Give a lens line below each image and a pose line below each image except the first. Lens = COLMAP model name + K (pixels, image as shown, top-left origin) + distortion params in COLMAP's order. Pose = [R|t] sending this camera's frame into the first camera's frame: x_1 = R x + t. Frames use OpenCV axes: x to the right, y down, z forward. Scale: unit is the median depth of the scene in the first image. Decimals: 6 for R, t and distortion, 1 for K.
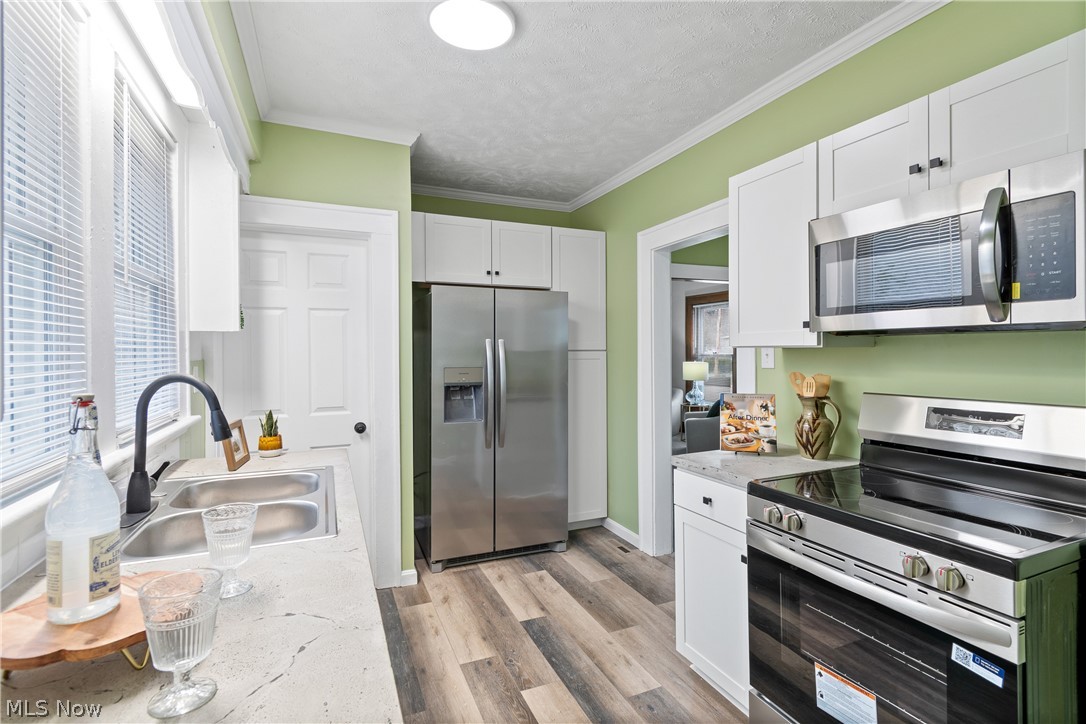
lens RADIAL K [[520.0, 0, 544.4], [0, 520.0, 354.3], [0, 0, 1]] dist [0.004066, -0.004855]
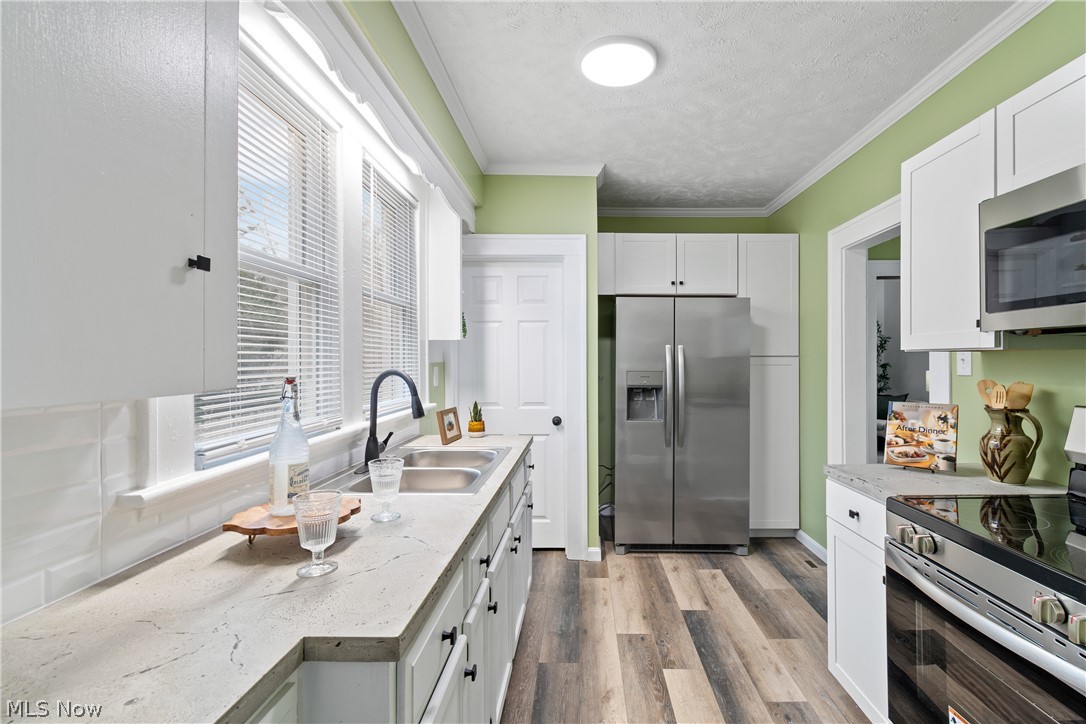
lens RADIAL K [[478.6, 0, 544.7], [0, 478.6, 360.9], [0, 0, 1]] dist [0.001900, -0.000987]
pose [[0.913968, 0.006795, -0.405730, 0.103154], [-0.006469, 0.999977, 0.002174, 0.004875], [0.405735, 0.000638, 0.913990, -0.008741]]
